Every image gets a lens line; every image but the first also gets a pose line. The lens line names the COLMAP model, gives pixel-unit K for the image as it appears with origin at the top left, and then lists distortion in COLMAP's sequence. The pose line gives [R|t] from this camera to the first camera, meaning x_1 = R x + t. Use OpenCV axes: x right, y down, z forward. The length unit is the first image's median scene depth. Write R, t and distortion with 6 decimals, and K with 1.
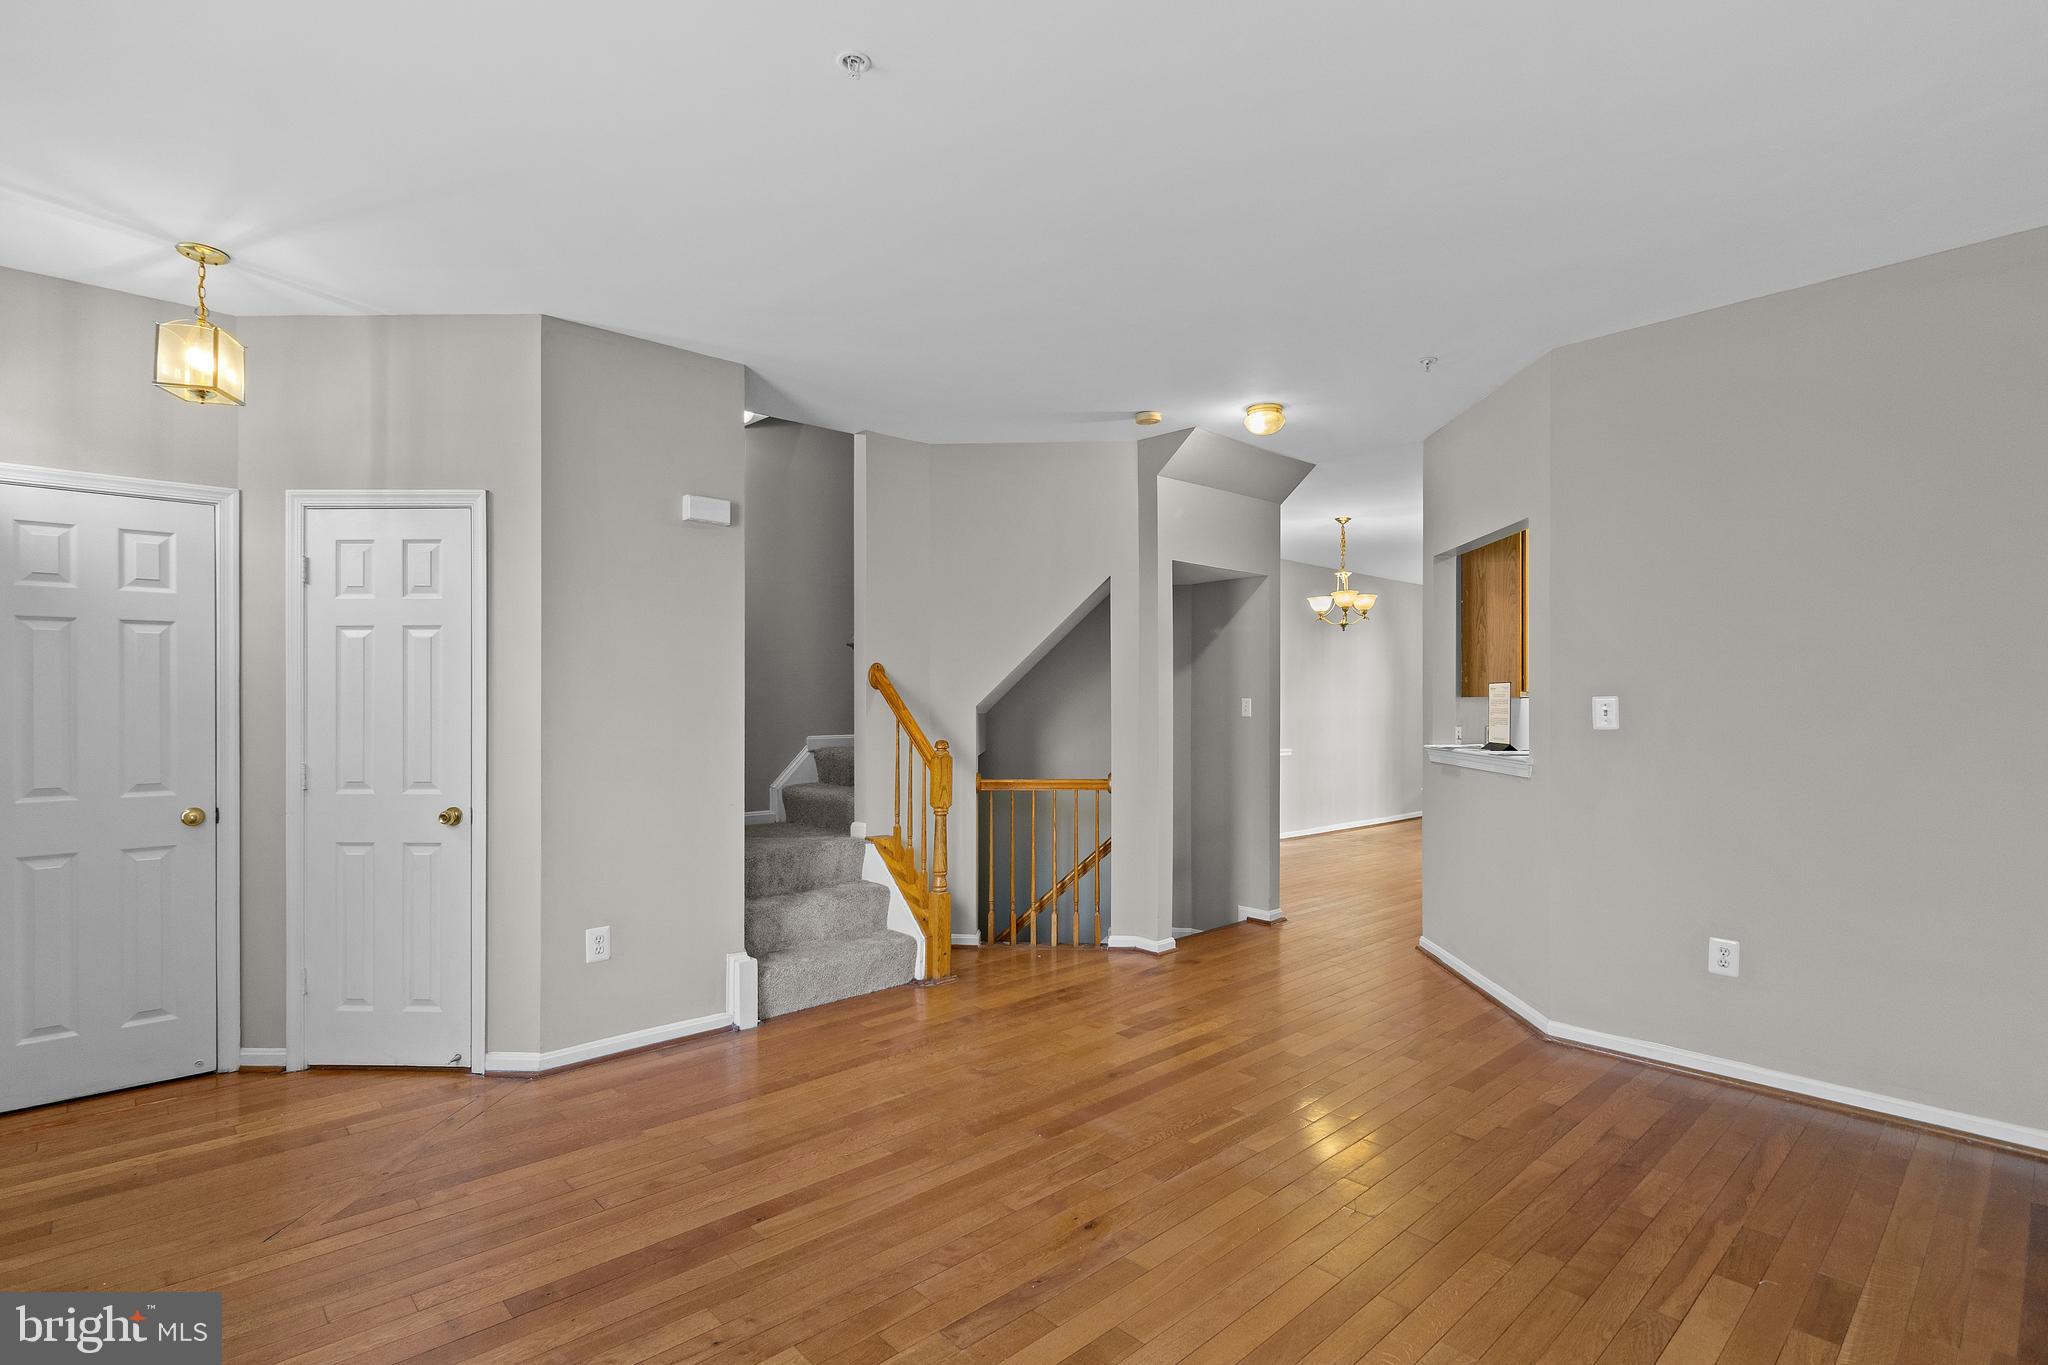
lens RADIAL K [[960.1, 0, 1014.1], [0, 960.1, 695.8], [0, 0, 1]] dist [-0.000947, 0.000194]
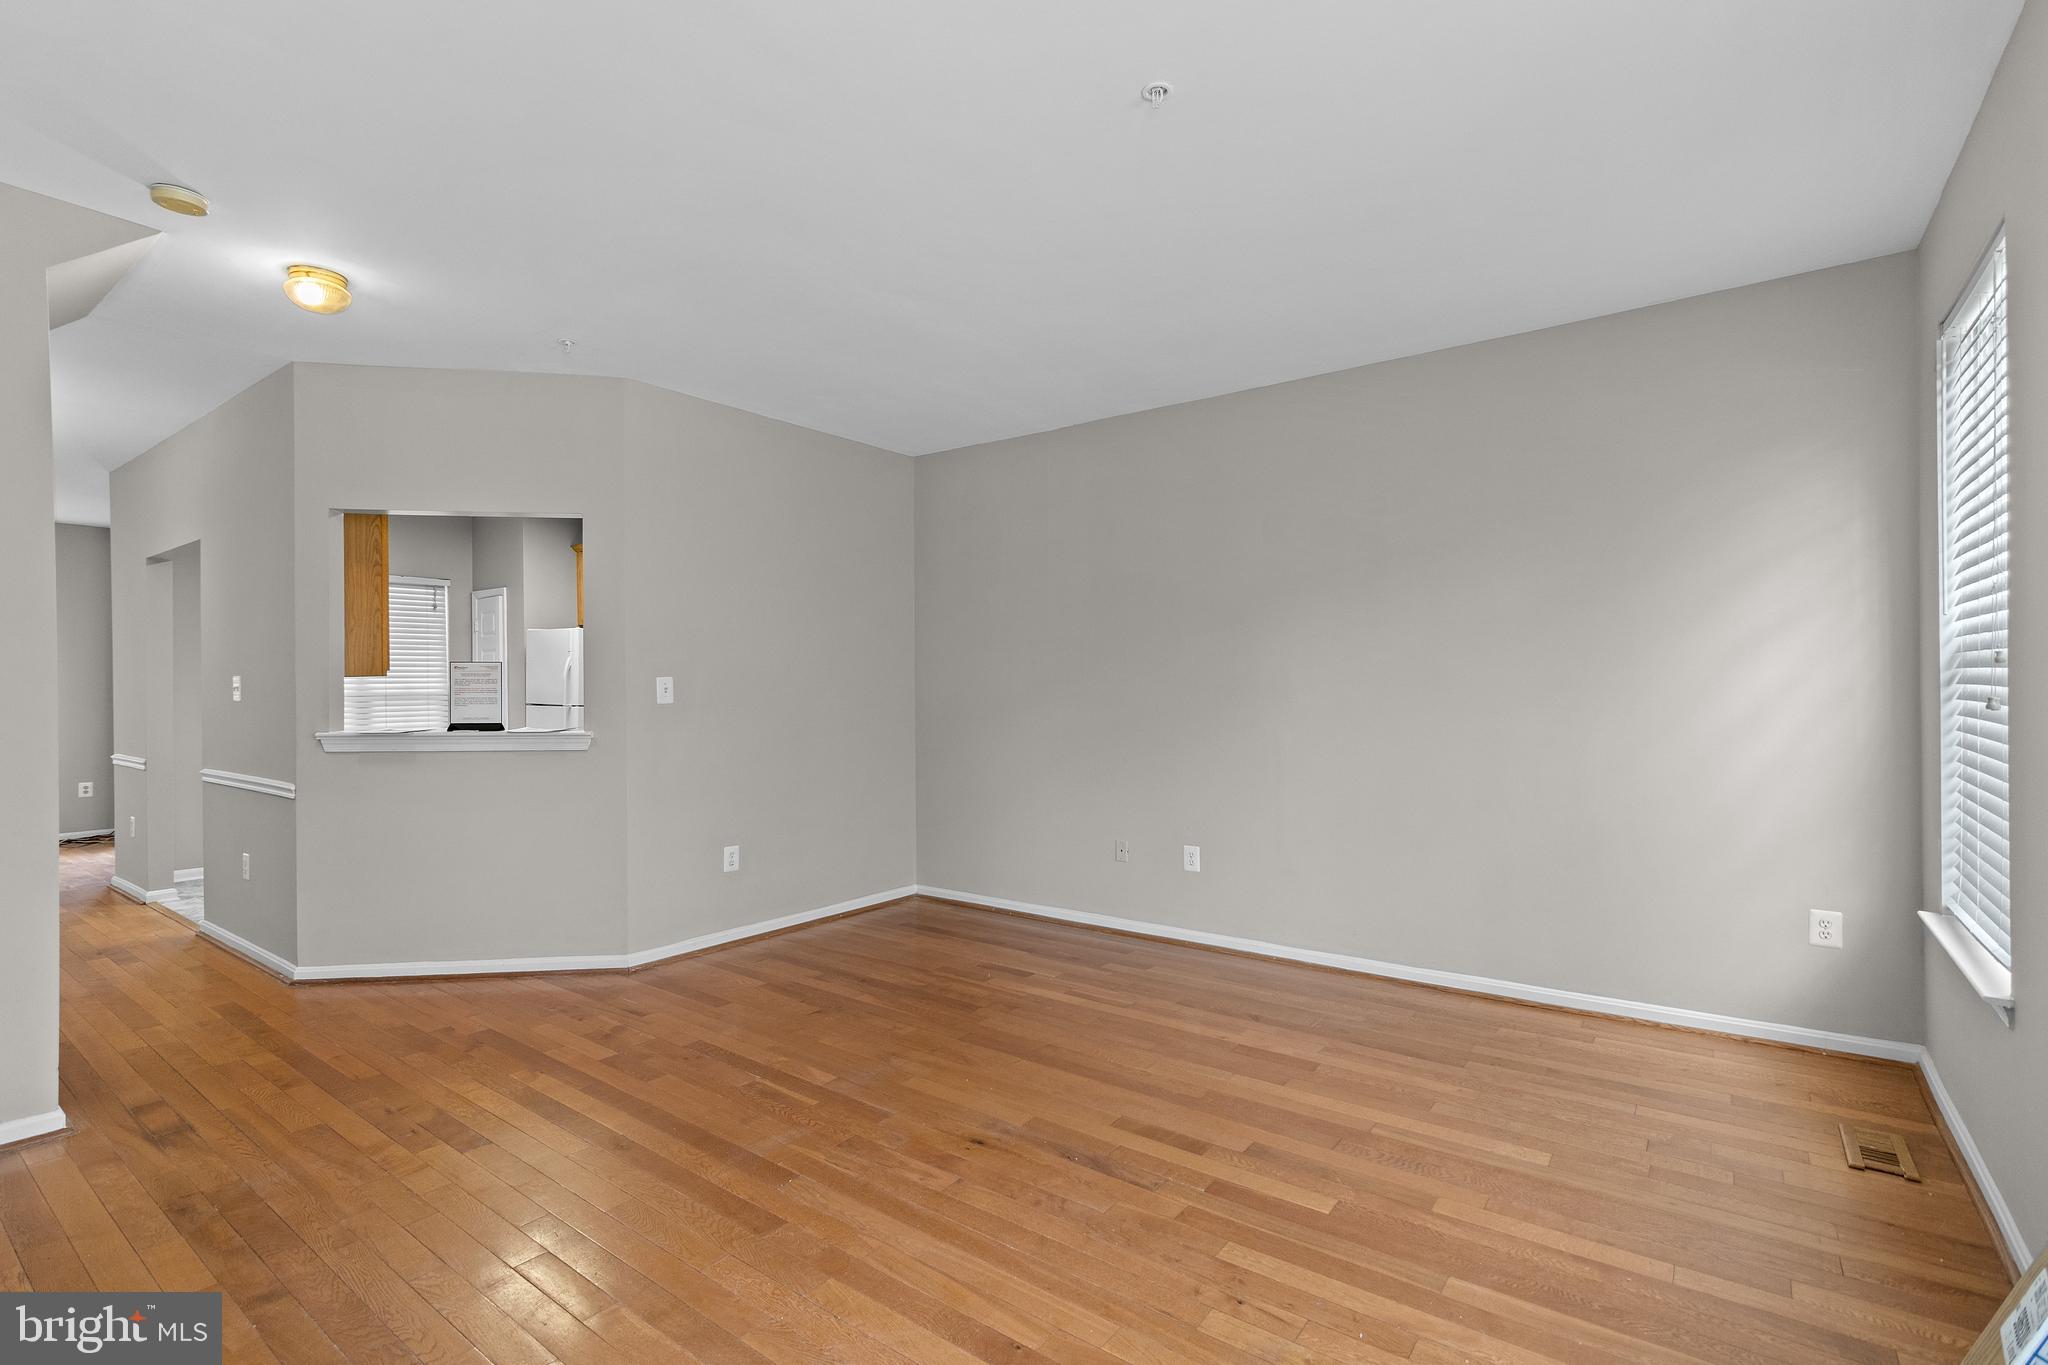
lens RADIAL K [[960.1, 0, 1014.4], [0, 960.1, 680.8], [0, 0, 1]] dist [-0.000947, 0.000194]
pose [[-0.183929, 0.003605, 0.982933, -0.891980], [-0.007898, 0.999956, -0.005146, 0.010016], [-0.982908, -0.008710, -0.183893, 0.997169]]
